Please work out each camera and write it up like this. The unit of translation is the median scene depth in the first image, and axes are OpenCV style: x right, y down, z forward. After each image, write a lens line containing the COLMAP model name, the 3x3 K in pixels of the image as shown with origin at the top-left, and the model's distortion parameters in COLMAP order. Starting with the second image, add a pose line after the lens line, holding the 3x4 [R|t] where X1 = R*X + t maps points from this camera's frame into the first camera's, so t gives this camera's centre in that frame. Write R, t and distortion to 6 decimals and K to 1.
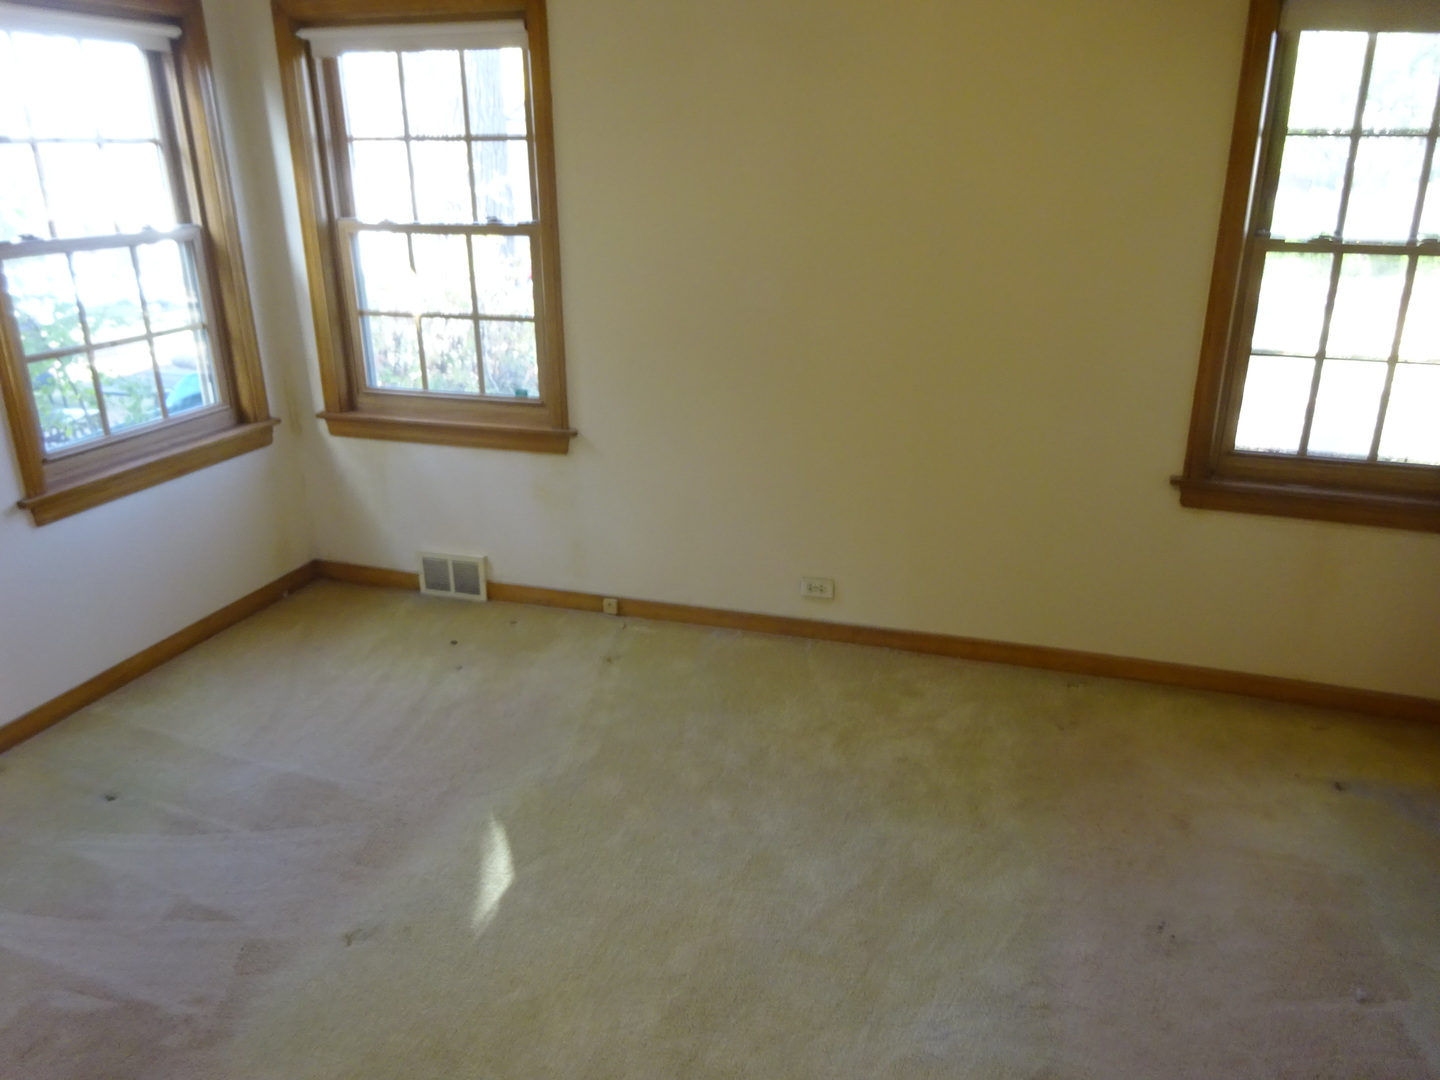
lens RADIAL K [[1039.0, 0, 720.0], [0, 1039.0, 540.0], [0, 0, 1]] dist [-0.004427, -0.000134]
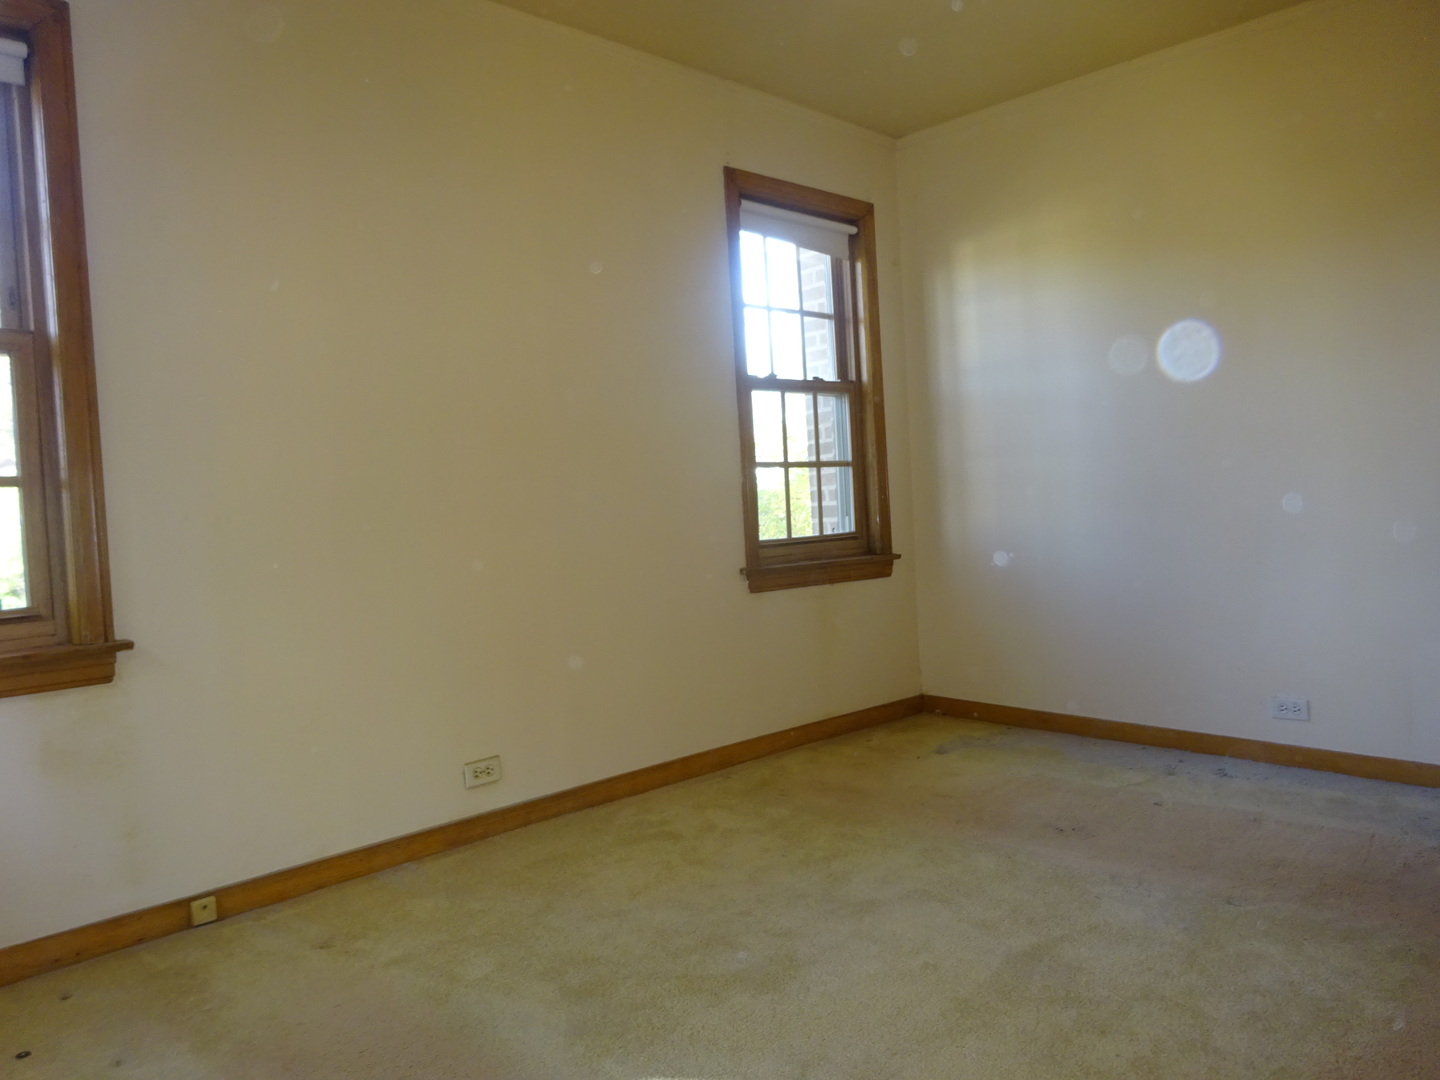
lens RADIAL K [[1039.0, 0, 720.0], [0, 1039.0, 540.0], [0, 0, 1]] dist [-0.004427, -0.000134]
pose [[0.487209, -0.057845, 0.871368, -0.574396], [0.345315, 0.929244, -0.131390, 0.053275], [-0.802113, 0.364911, 0.472710, 0.426945]]
